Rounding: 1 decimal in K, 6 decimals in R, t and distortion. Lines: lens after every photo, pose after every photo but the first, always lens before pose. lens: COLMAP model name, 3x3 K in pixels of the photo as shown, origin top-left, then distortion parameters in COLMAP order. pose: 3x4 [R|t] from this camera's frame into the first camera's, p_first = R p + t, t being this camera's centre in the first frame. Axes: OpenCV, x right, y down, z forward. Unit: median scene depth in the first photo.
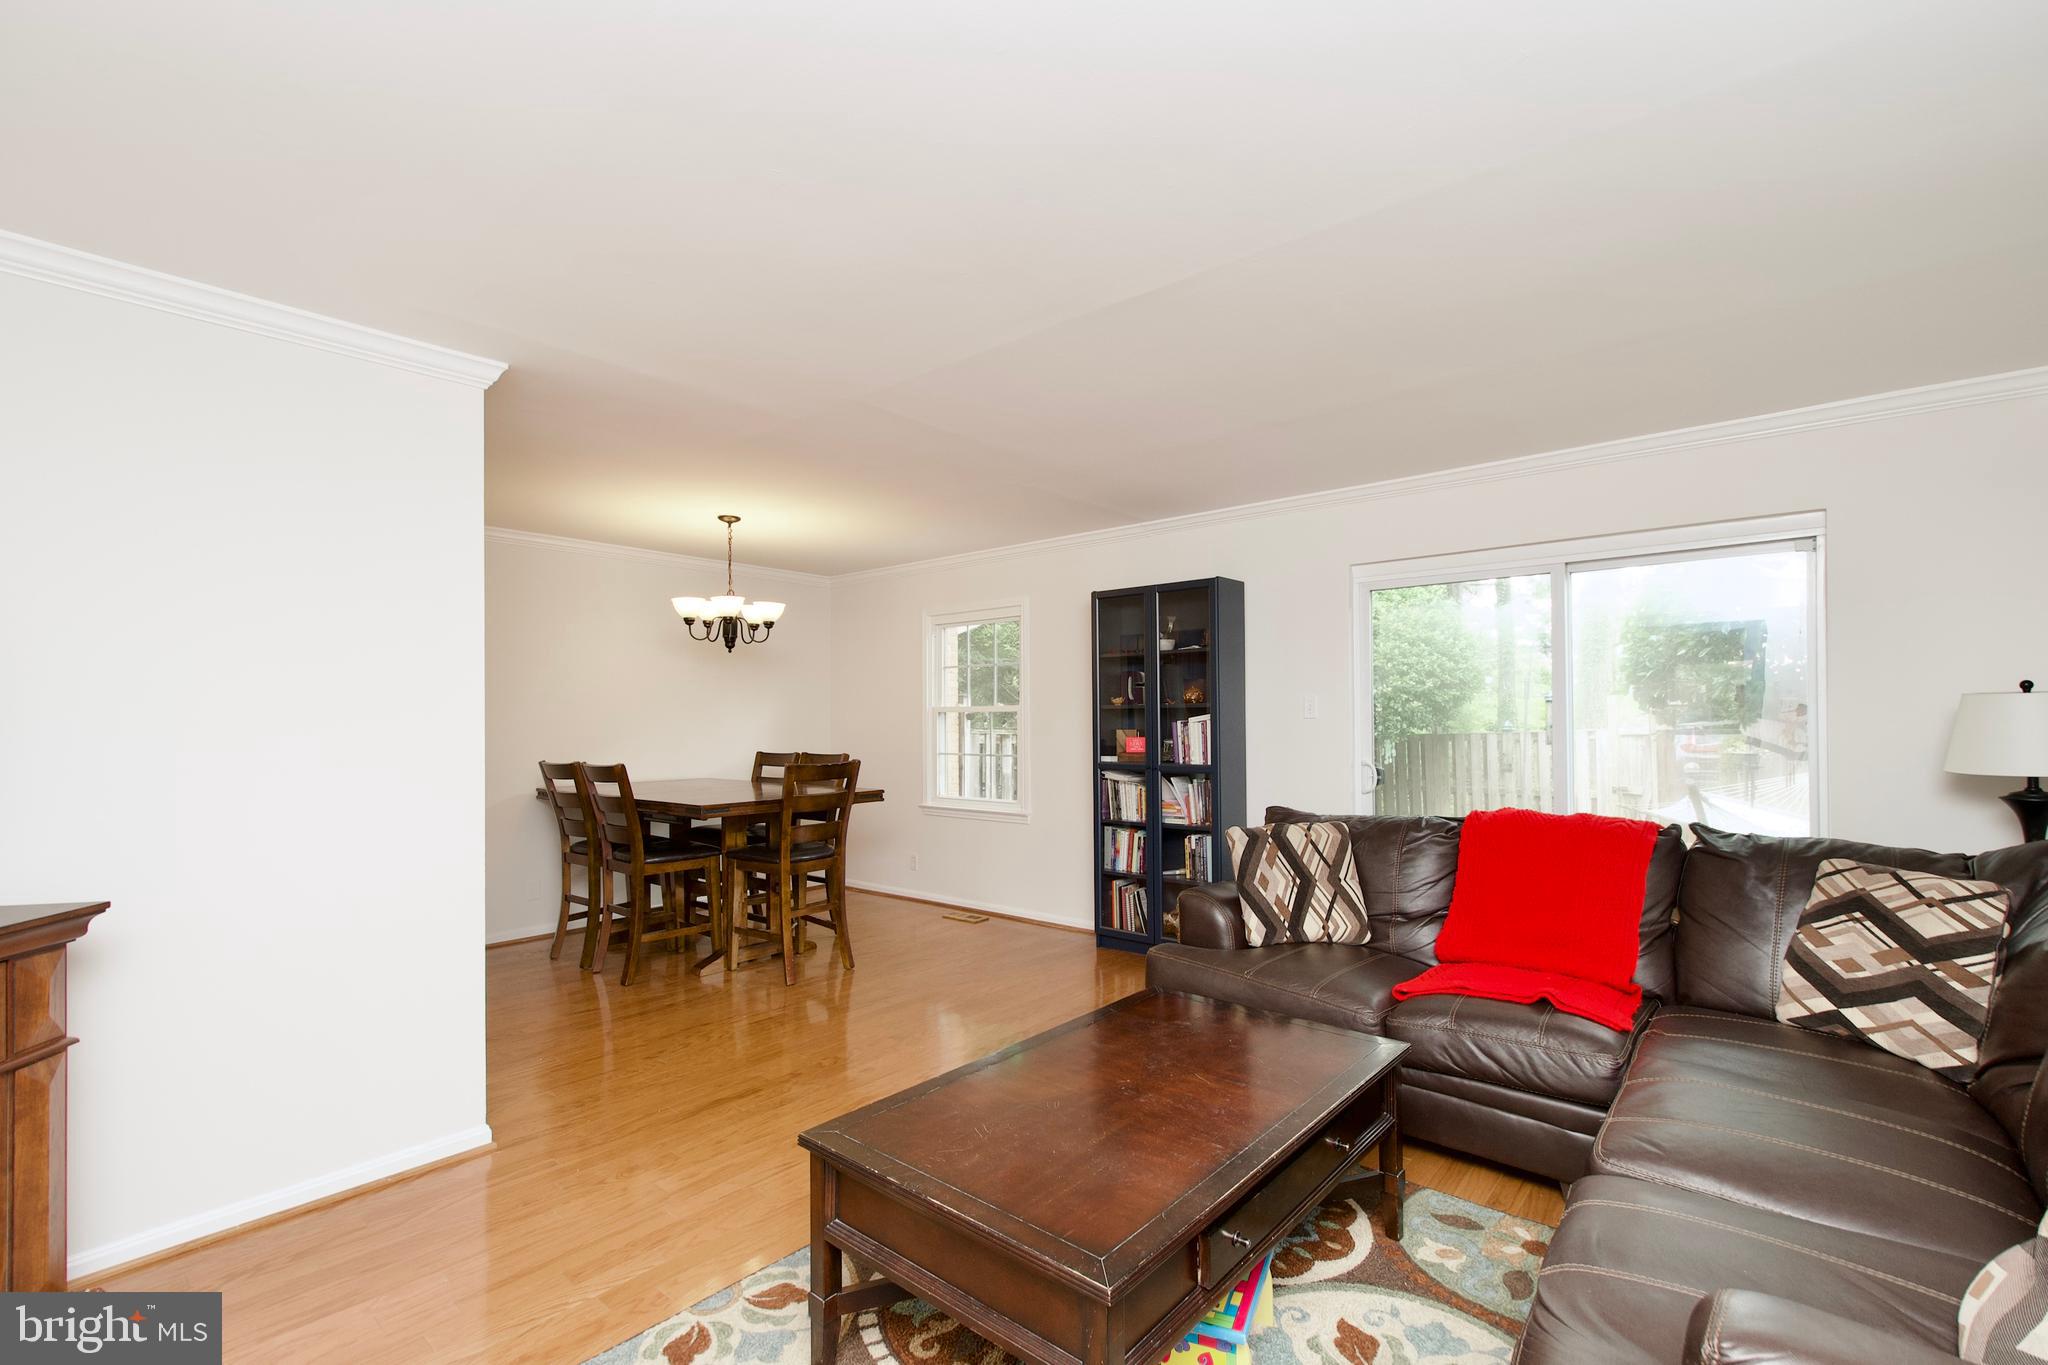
lens RADIAL K [[902.0, 0, 1039.8], [0, 902.0, 710.3], [0, 0, 1]] dist [0.012458, -0.006898]
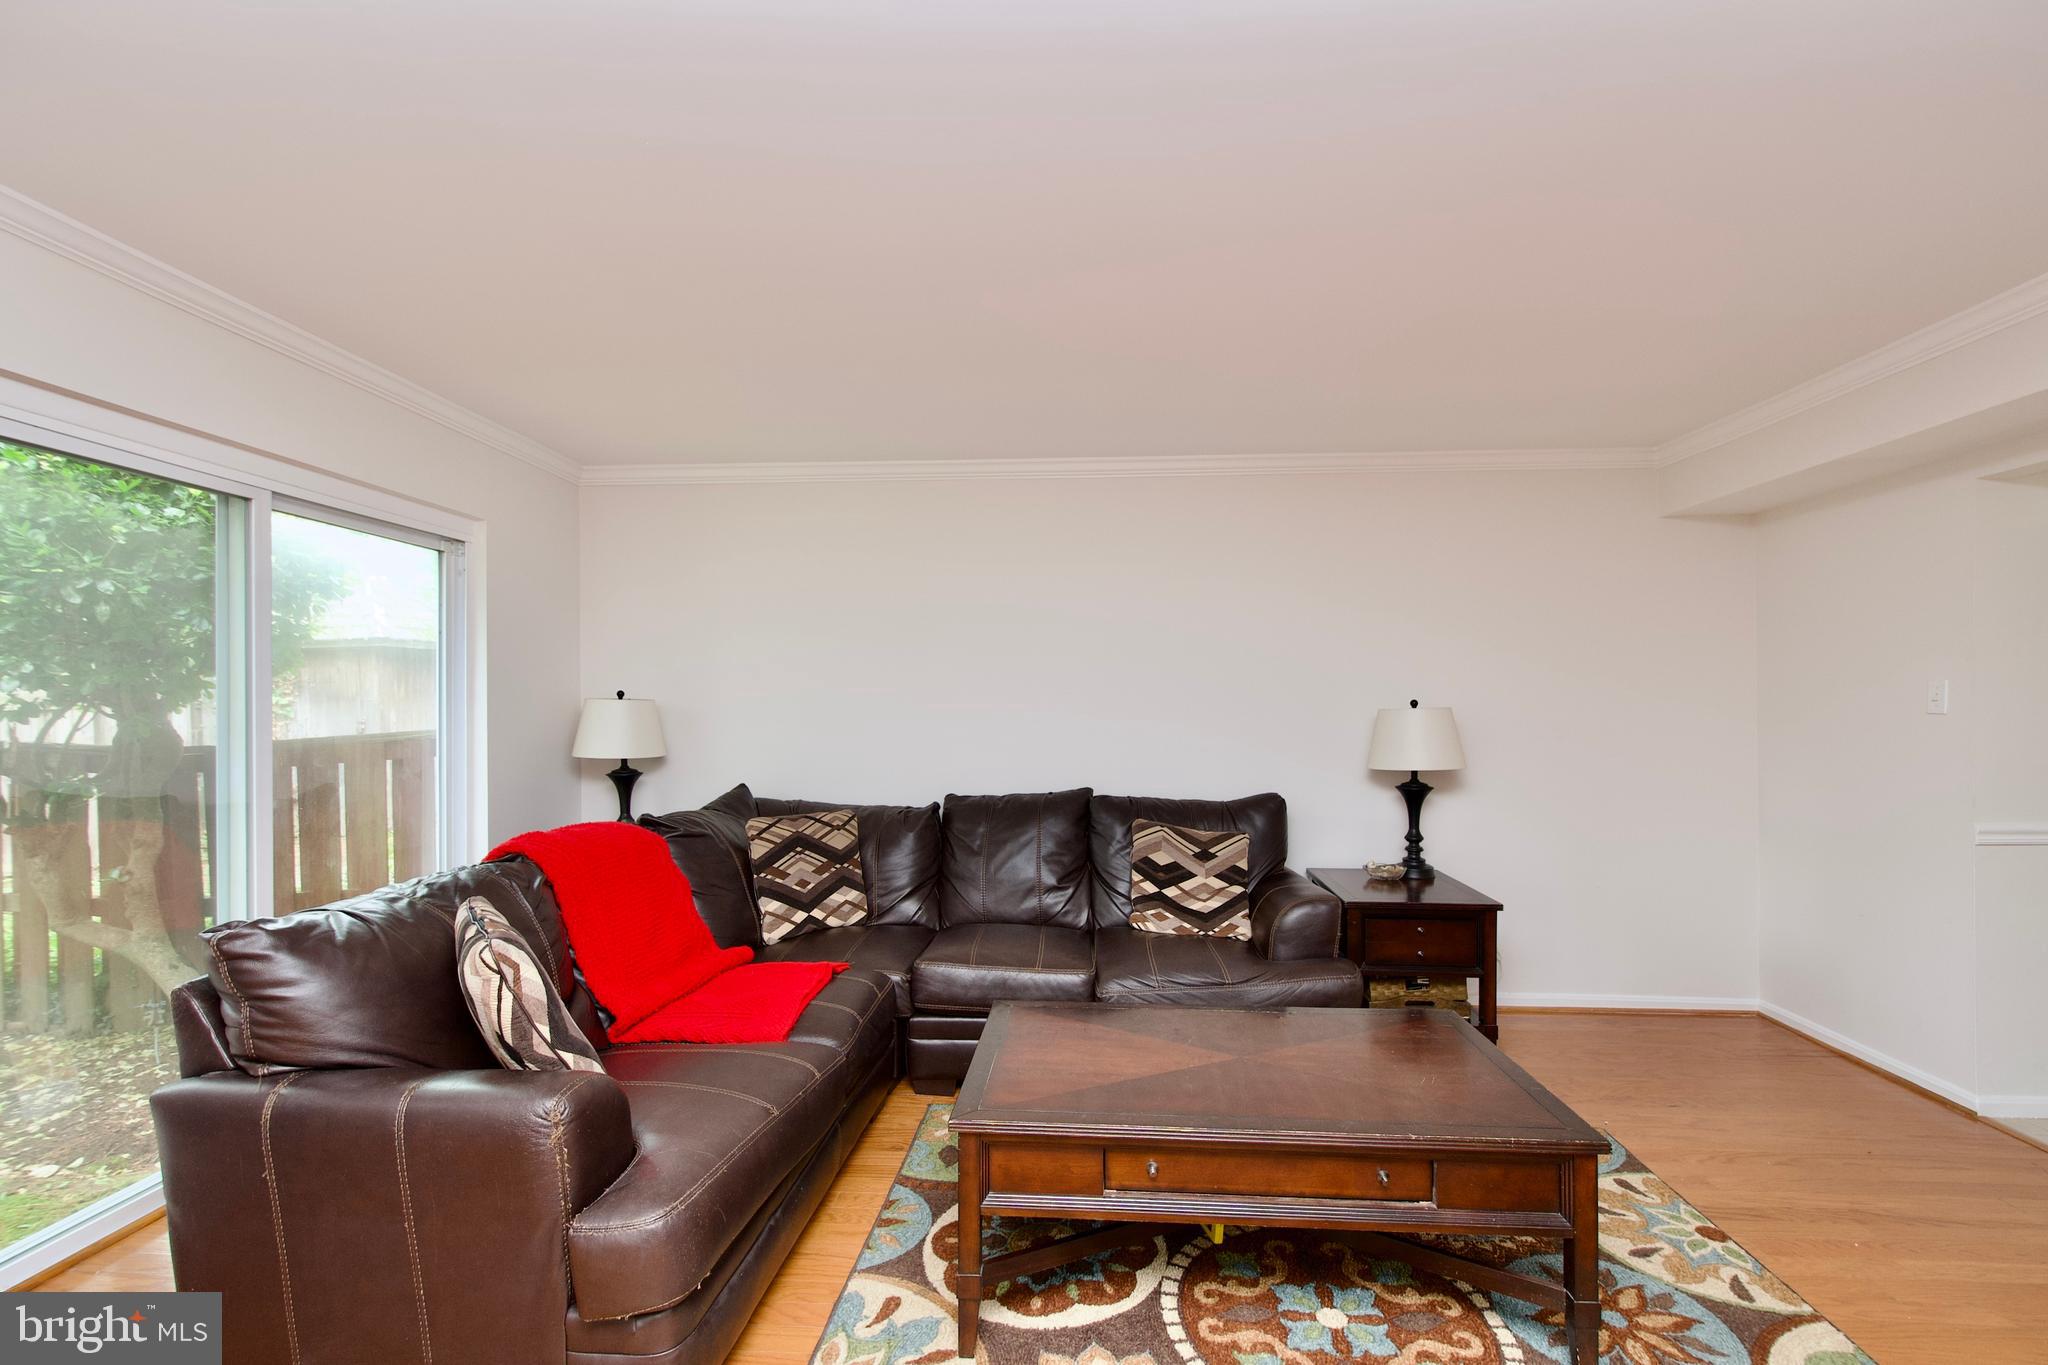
lens RADIAL K [[902.0, 0, 1039.8], [0, 902.0, 710.3], [0, 0, 1]] dist [0.012458, -0.006898]
pose [[-0.594345, 0.009457, 0.804154, -0.356622], [-0.000392, 0.999927, -0.012049, 0.011317], [-0.804210, -0.007477, -0.594298, 1.071053]]
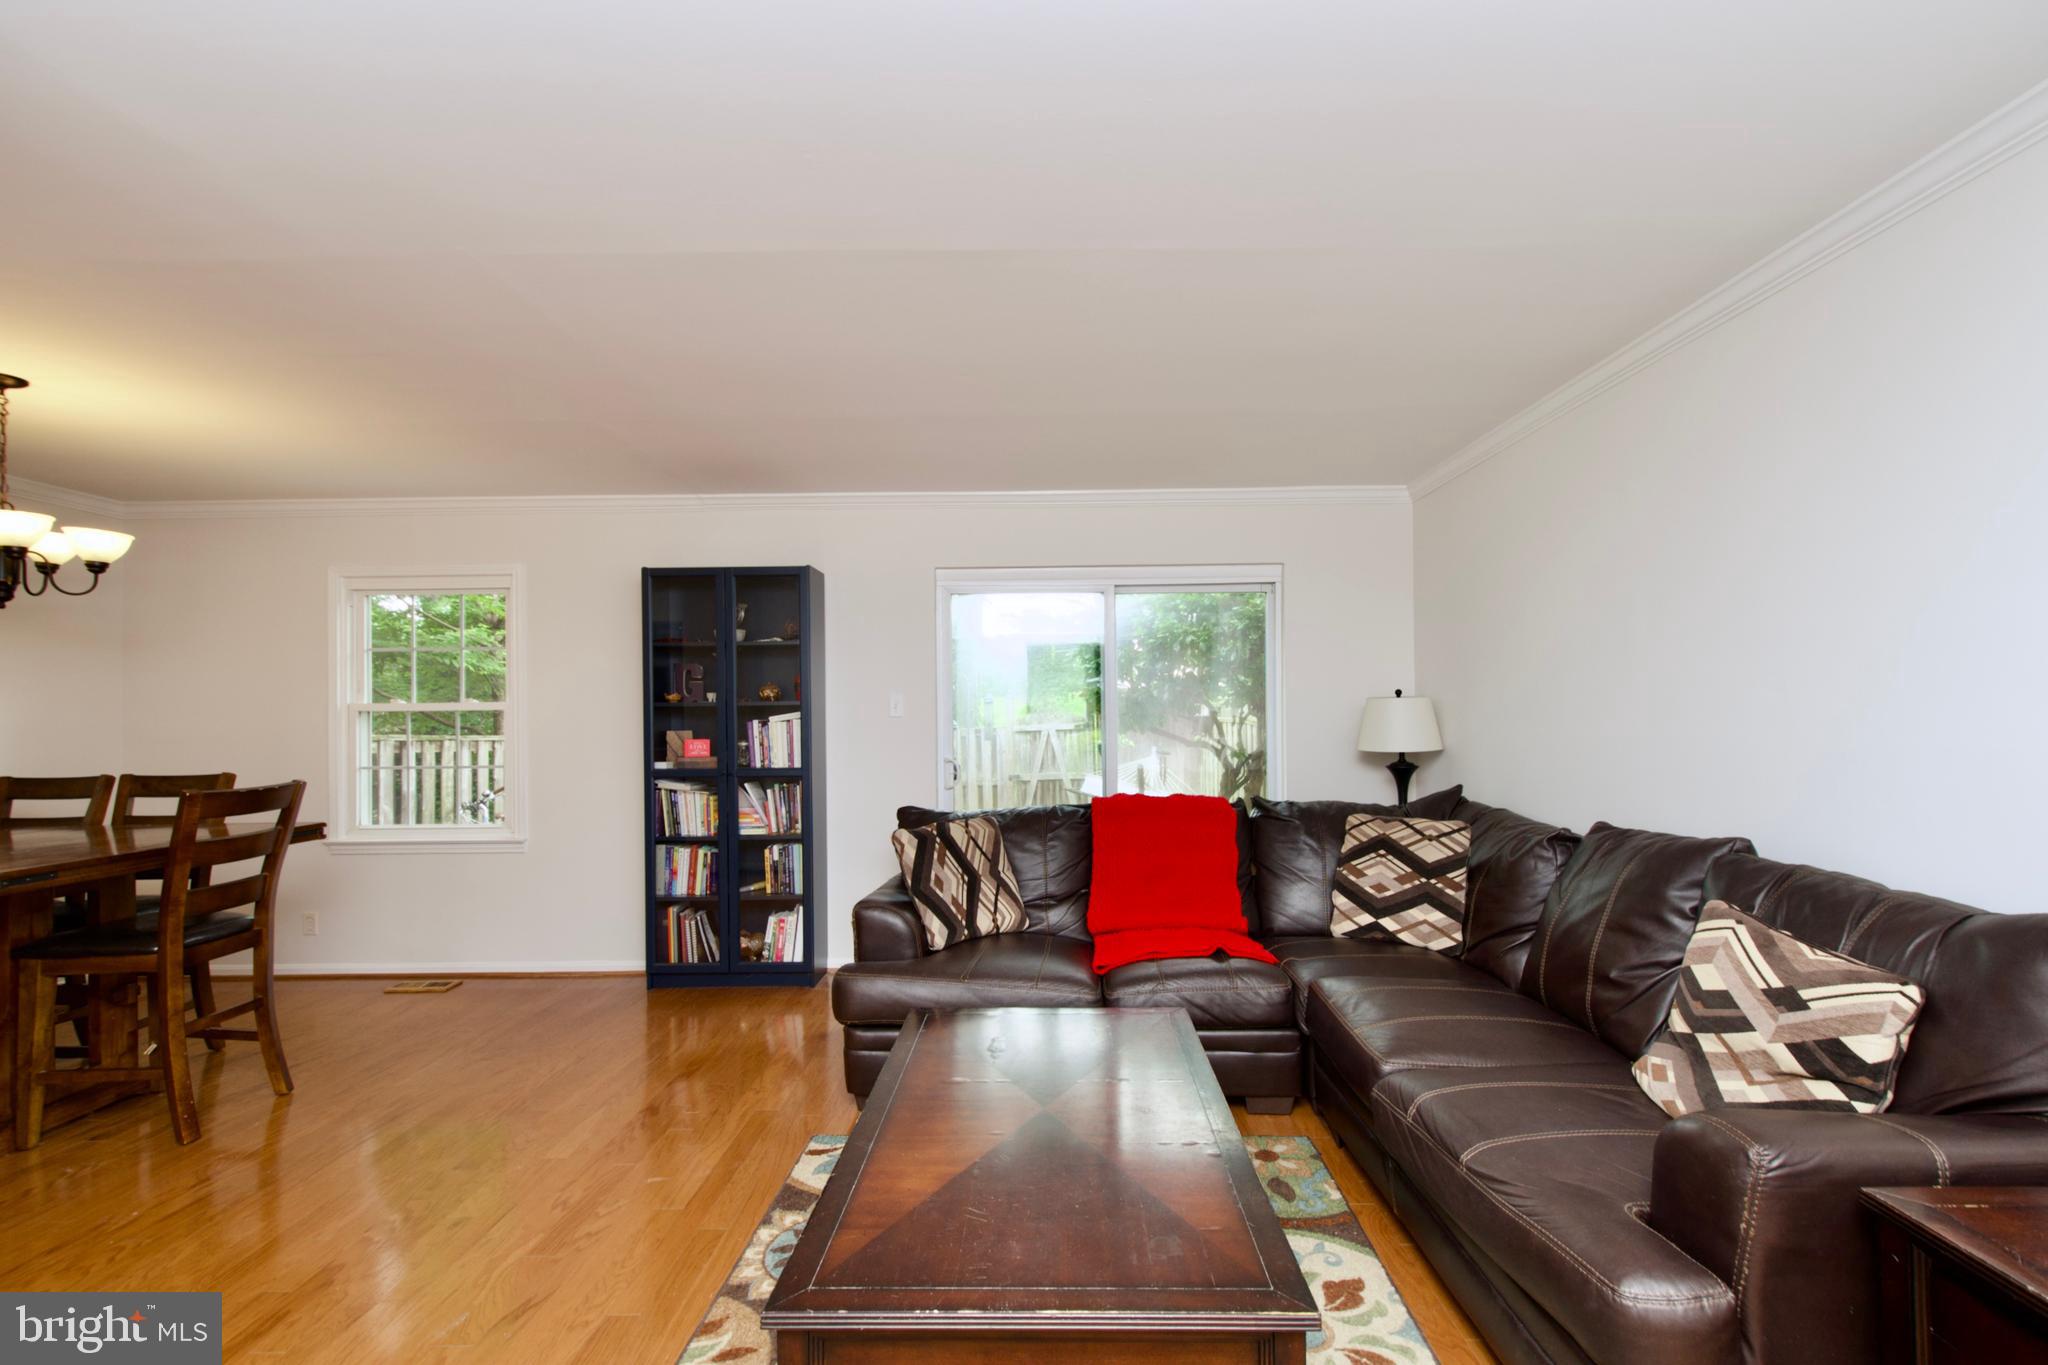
lens RADIAL K [[902.0, 0, 1039.8], [0, 902.0, 710.3], [0, 0, 1]] dist [0.012458, -0.006898]
pose [[0.771376, 0.000922, 0.636380, -0.284051], [-0.000393, 0.999999, -0.000973, 0.003399], [-0.636380, 0.000500, 0.771375, 0.170541]]
